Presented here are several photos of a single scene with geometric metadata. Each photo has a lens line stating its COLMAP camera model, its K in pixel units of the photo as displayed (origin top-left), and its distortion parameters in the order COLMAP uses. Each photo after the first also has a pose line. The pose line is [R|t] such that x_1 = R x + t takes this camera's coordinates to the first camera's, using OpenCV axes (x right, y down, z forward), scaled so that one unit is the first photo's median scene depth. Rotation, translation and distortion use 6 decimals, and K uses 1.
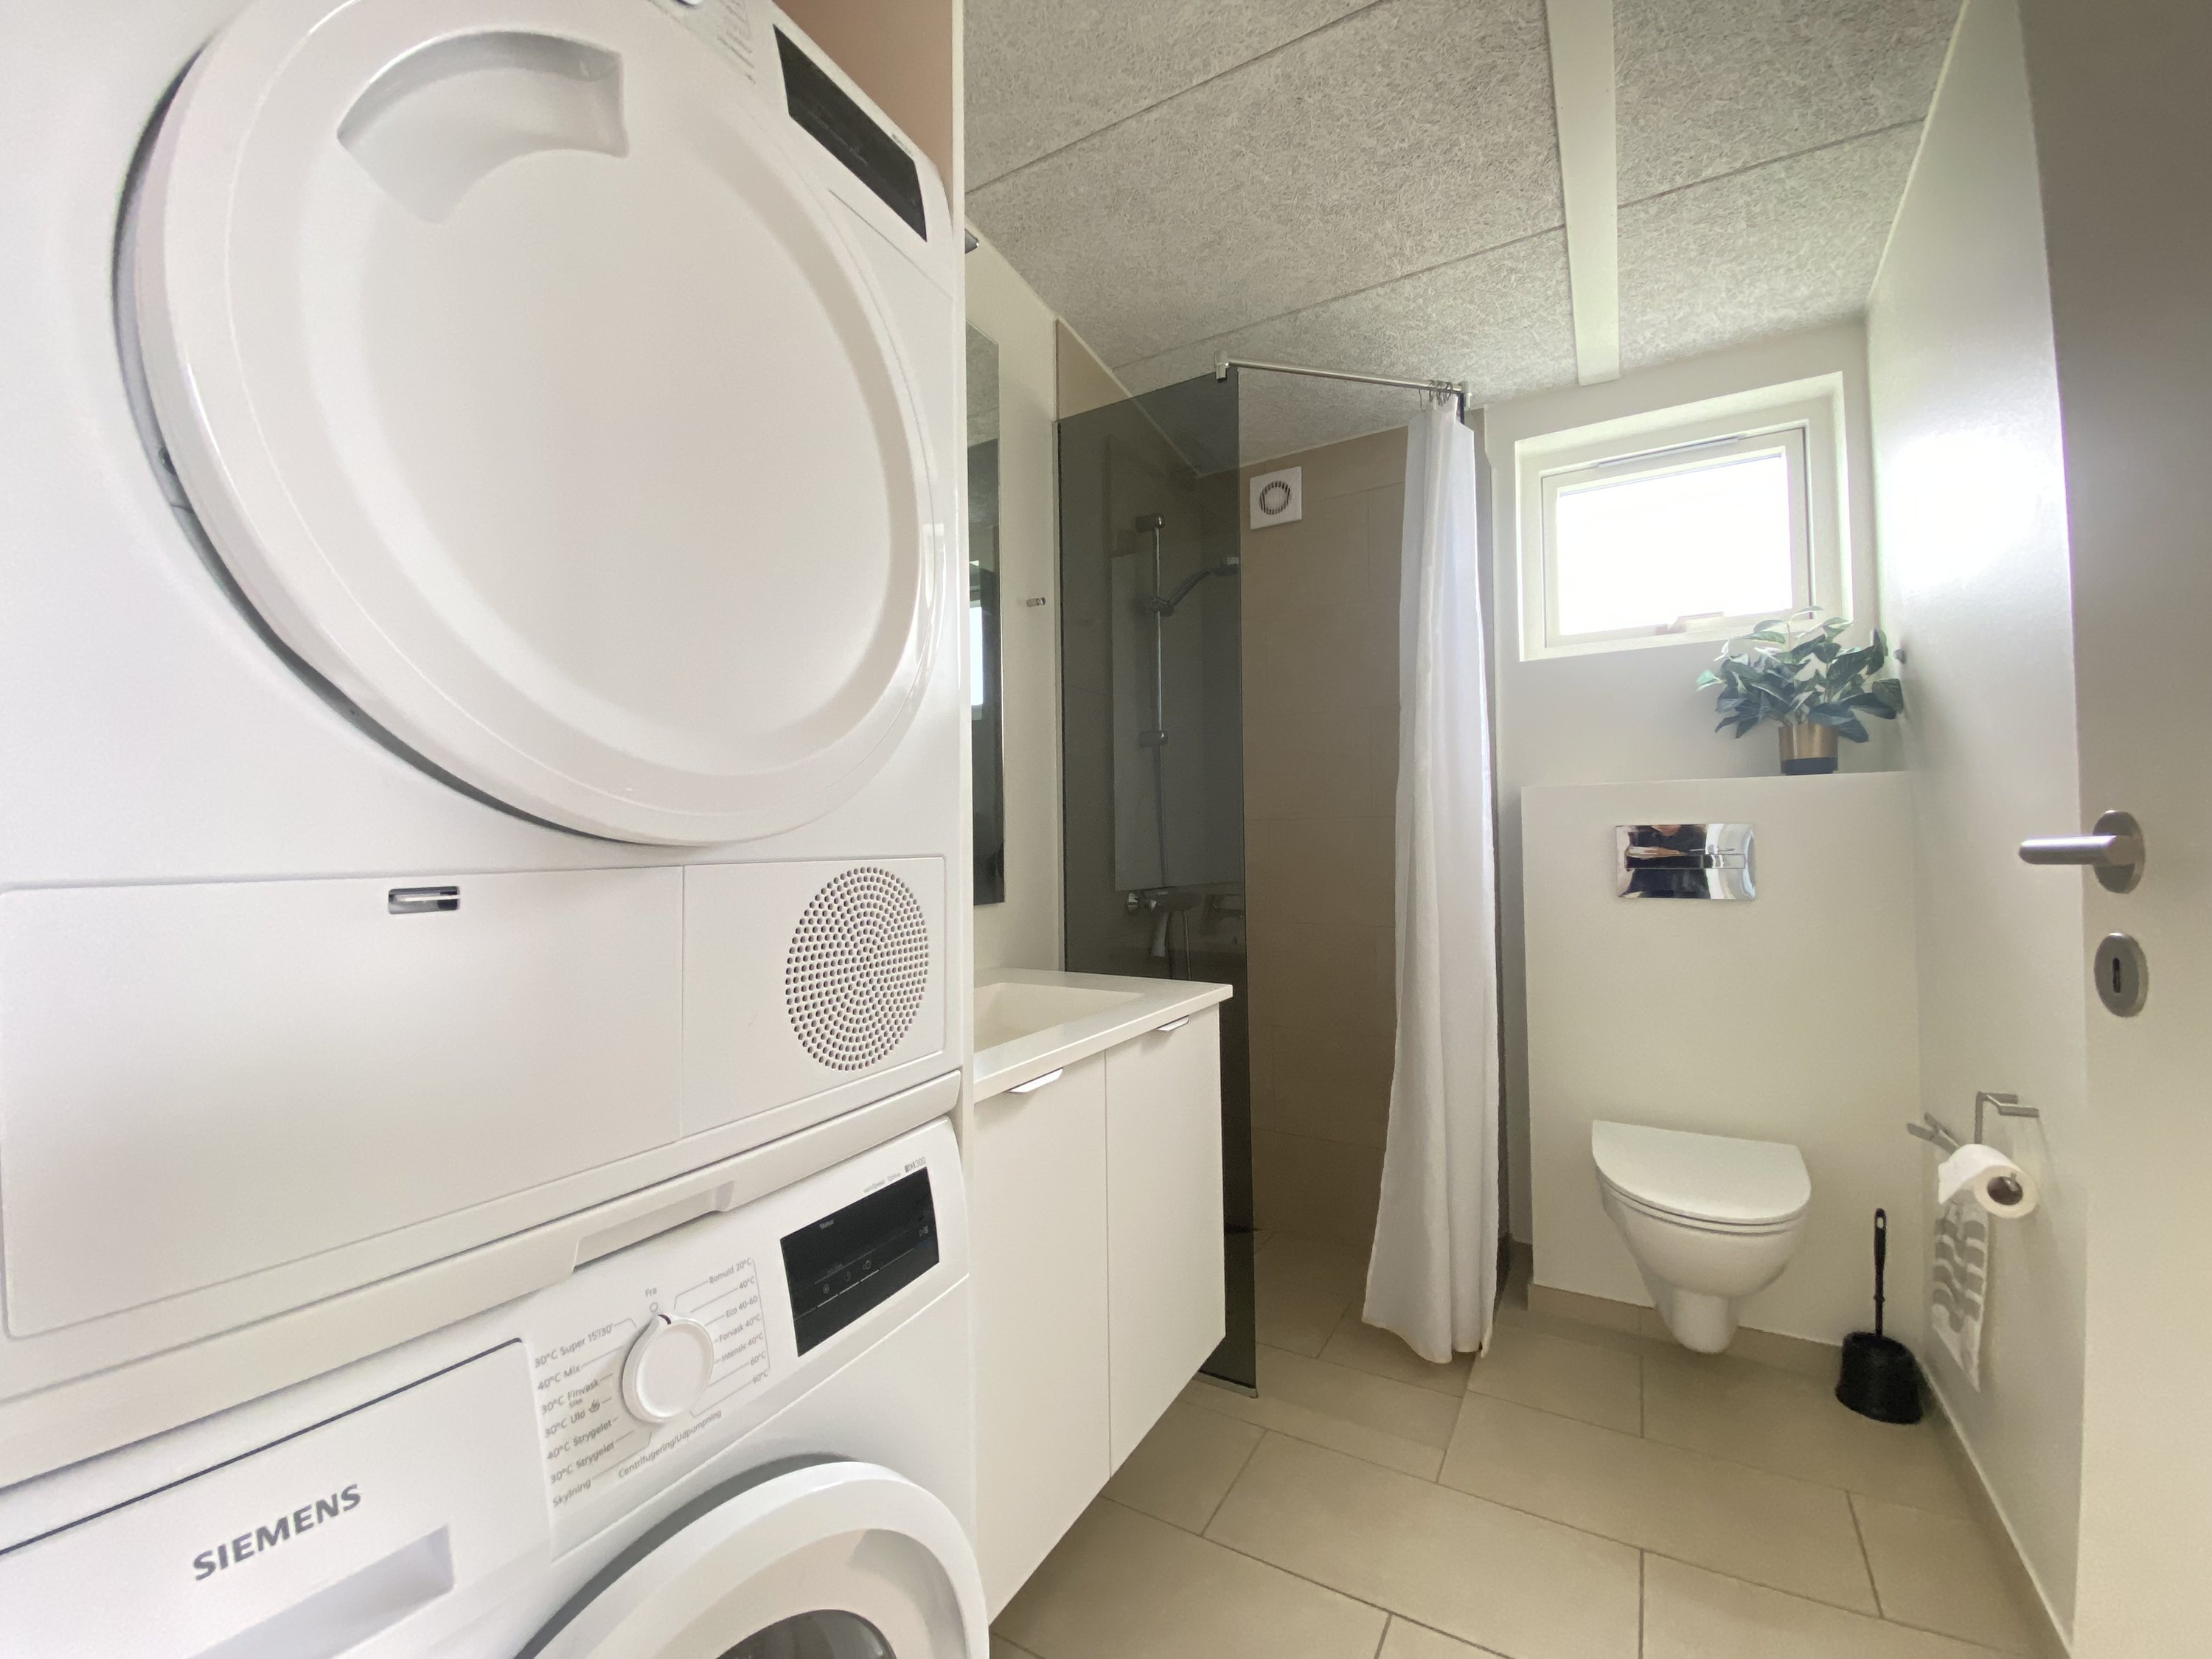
lens RADIAL K [[897.5, 0, 1107.9], [0, 897.5, 827.6], [0, 0, 1]] dist [0.061317, -0.039733]
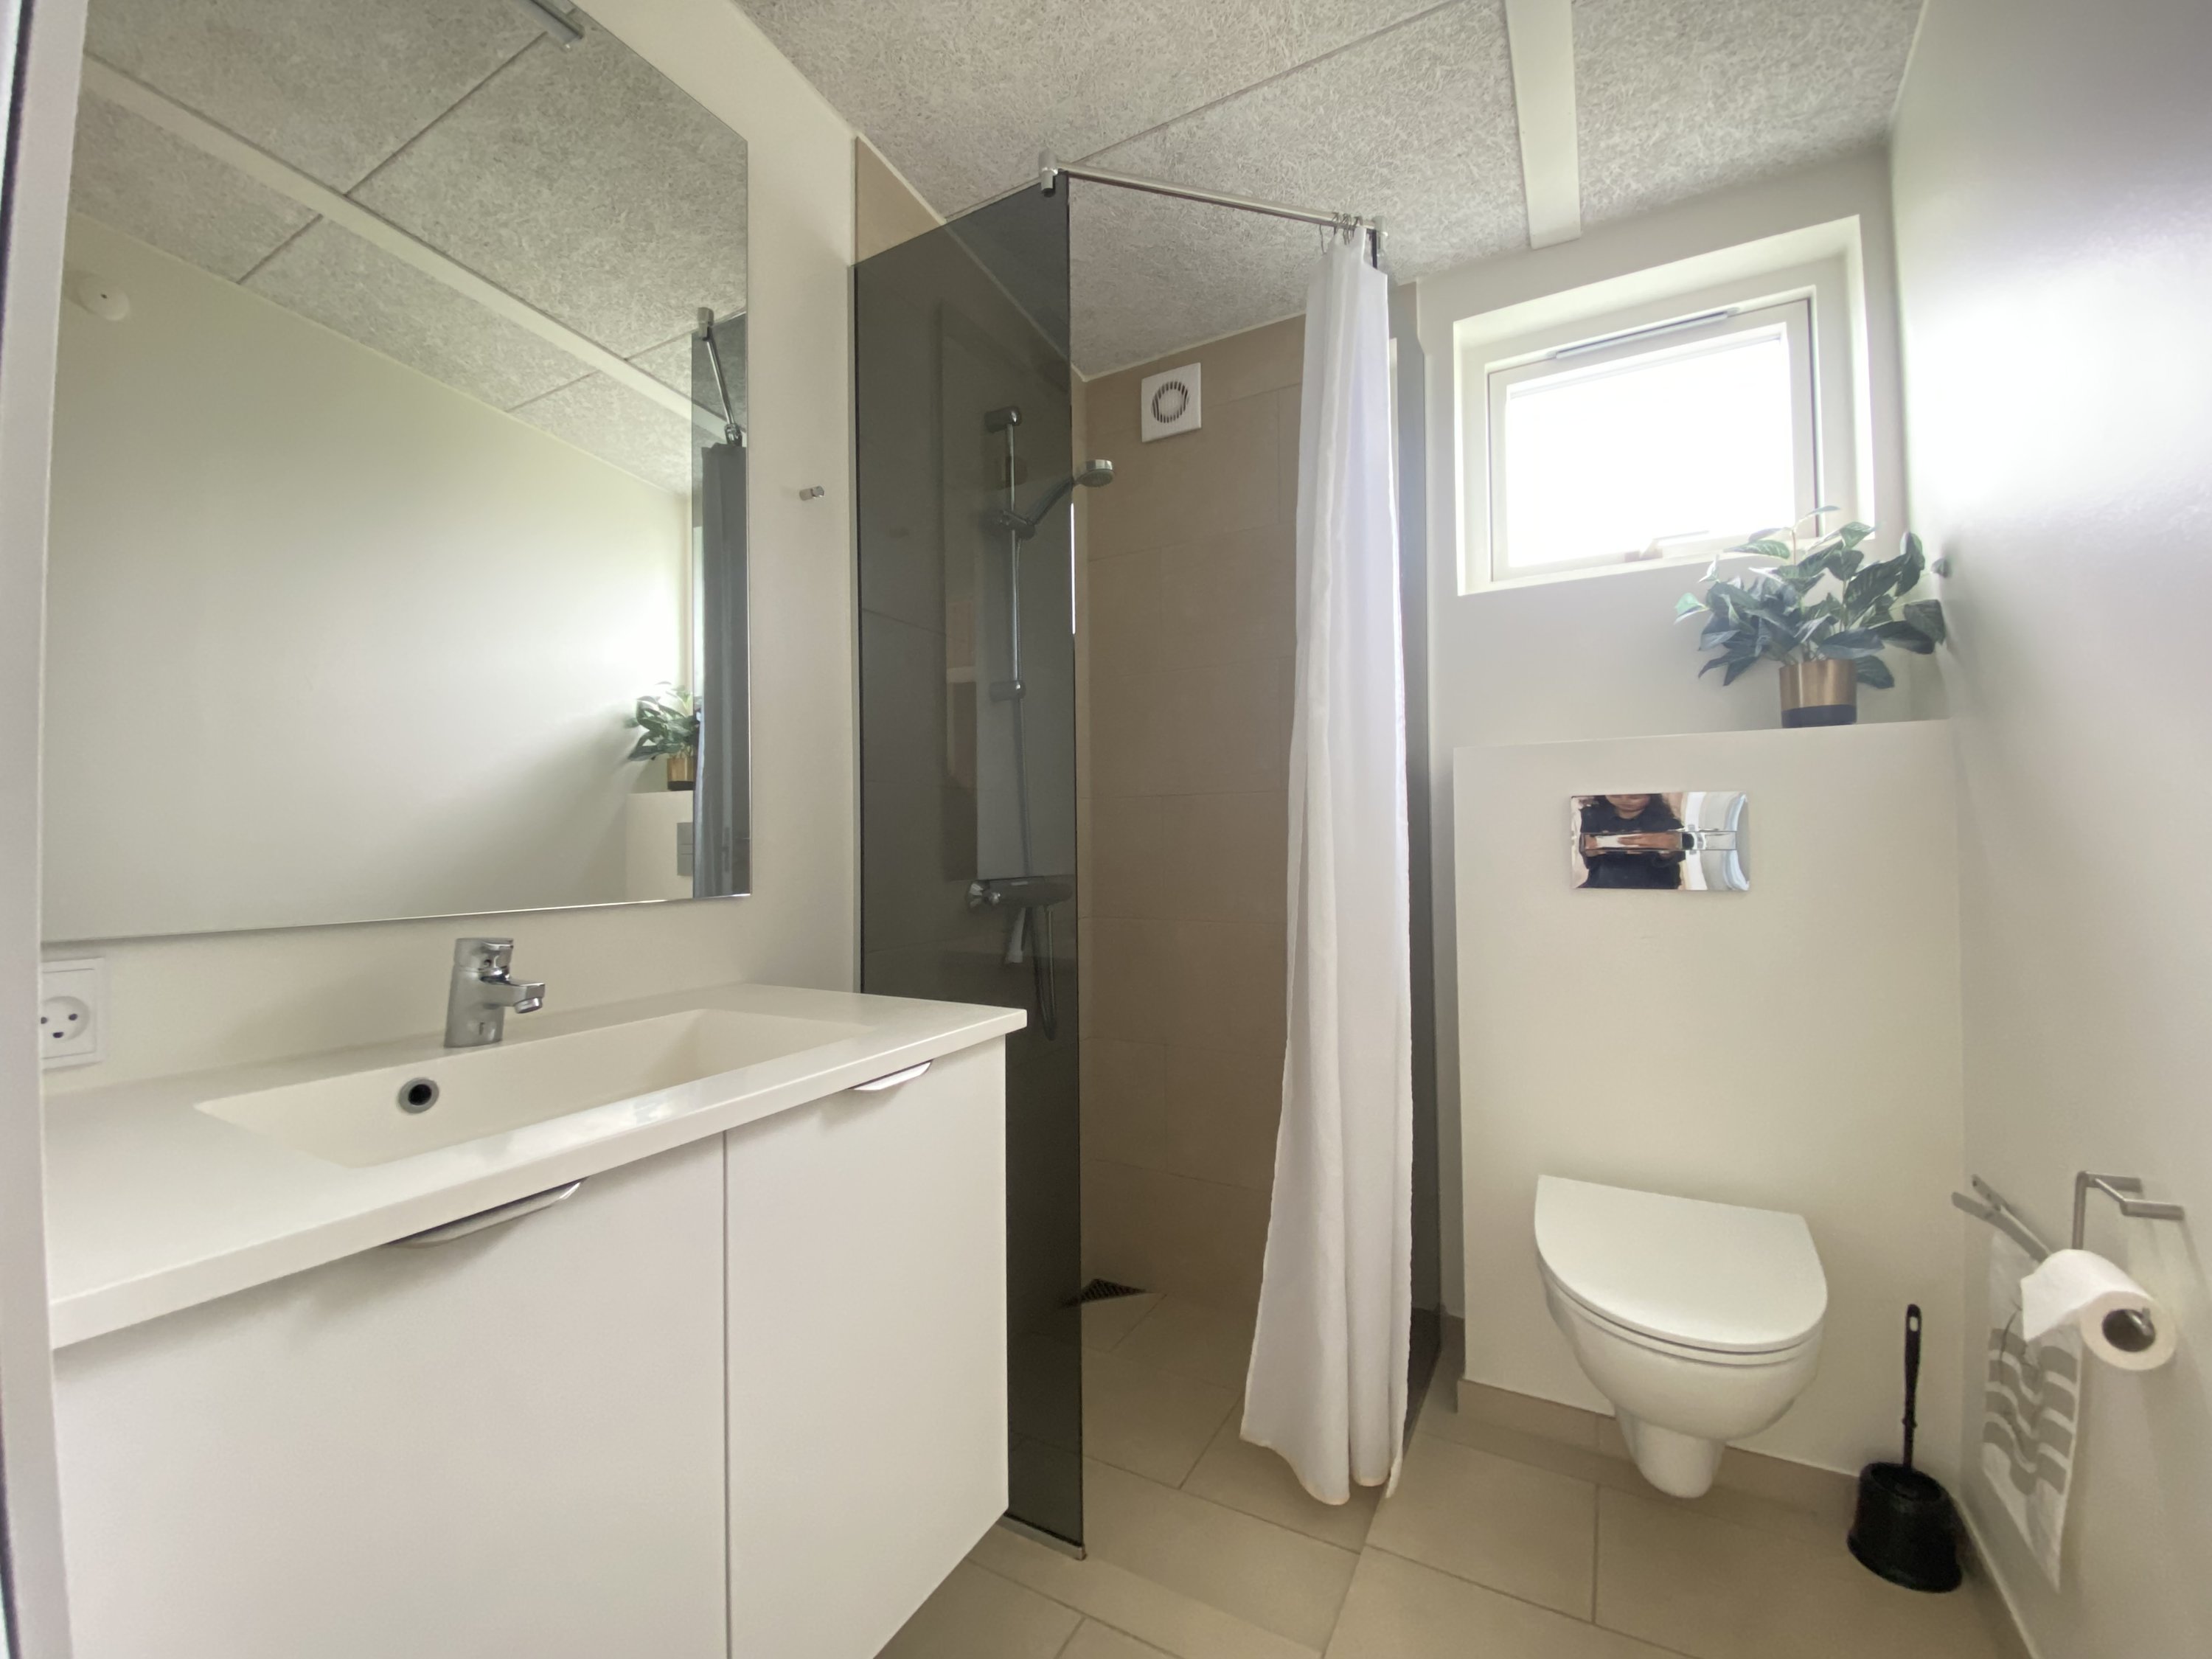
lens RADIAL K [[900.4, 0, 1101.1], [0, 900.4, 826.8], [0, 0, 1]] dist [0.045819, -0.028879]
pose [[0.999935, 0.002367, 0.011129, 0.157491], [-0.002423, 0.999985, 0.004986, 0.022655], [-0.011117, -0.005013, 0.999926, 0.243432]]
